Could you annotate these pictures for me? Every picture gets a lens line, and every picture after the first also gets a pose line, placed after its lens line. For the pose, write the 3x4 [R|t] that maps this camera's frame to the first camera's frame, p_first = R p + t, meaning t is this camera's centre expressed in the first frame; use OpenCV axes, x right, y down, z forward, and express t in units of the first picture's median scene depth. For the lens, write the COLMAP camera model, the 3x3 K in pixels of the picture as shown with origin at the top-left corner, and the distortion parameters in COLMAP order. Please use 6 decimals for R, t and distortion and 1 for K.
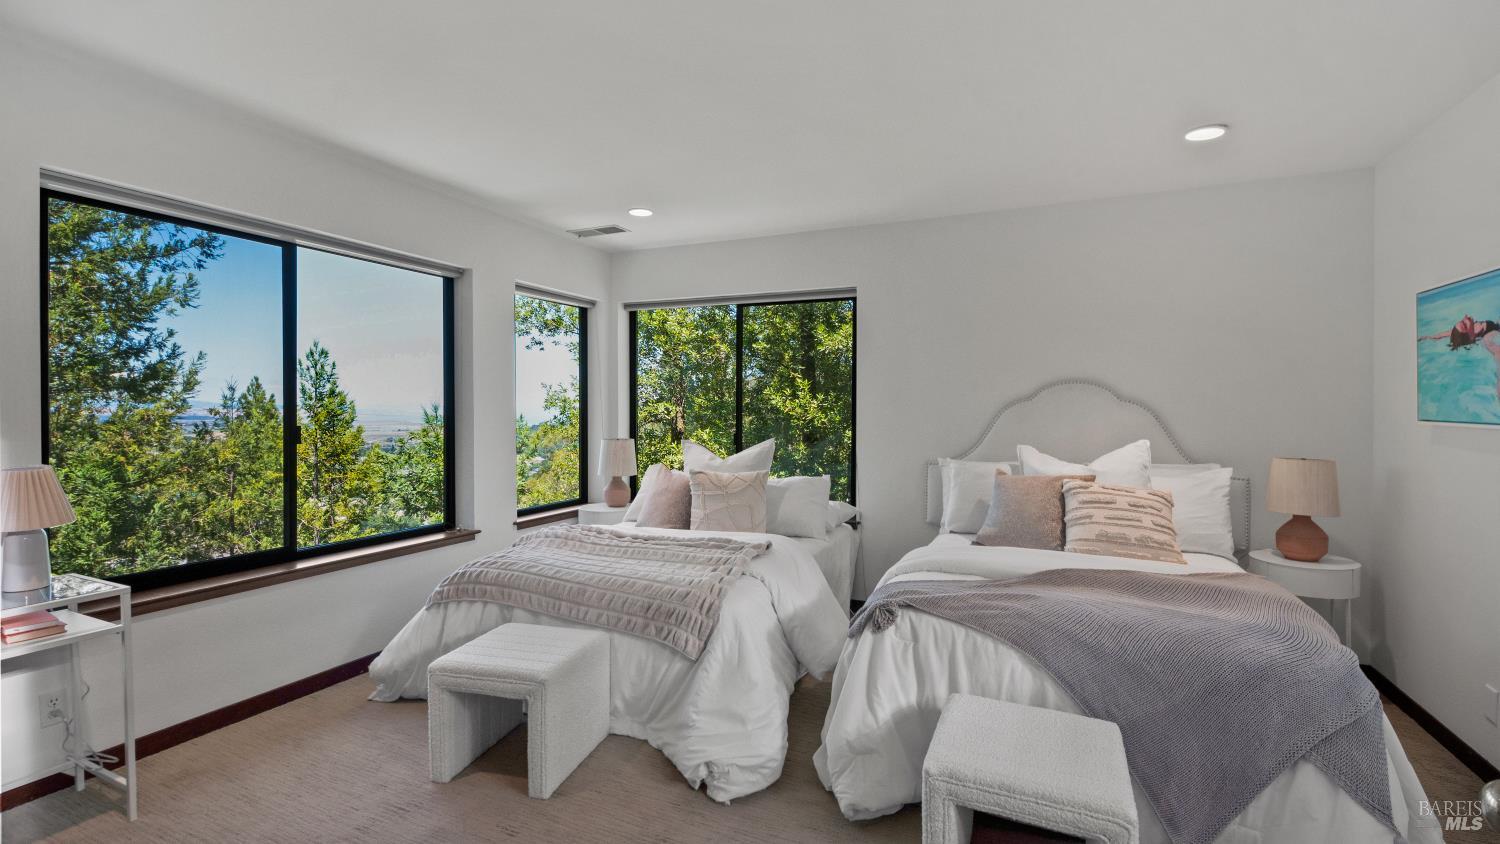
lens RADIAL K [[673.0, 0, 750.8], [0, 673.0, 417.5], [0, 0, 1]] dist [0.010807, -0.007245]
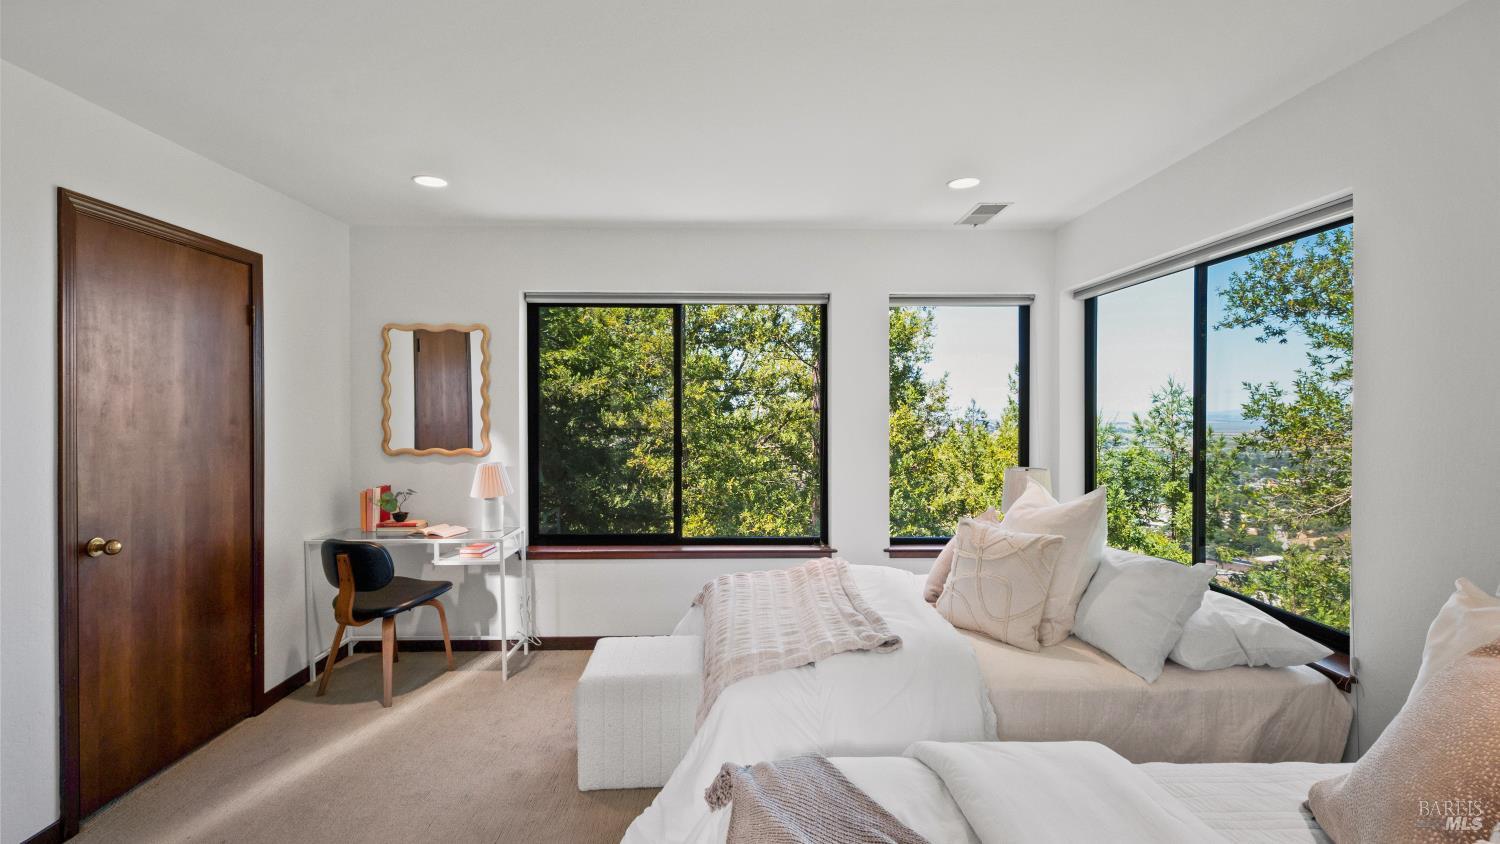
lens RADIAL K [[673.0, 0, 750.8], [0, 673.0, 417.5], [0, 0, 1]] dist [0.010807, -0.007245]
pose [[0.444064, 0.000124, -0.895995, 0.354332], [-0.006214, 0.999976, -0.002941, -0.021230], [0.895974, 0.006873, 0.444054, 0.347289]]
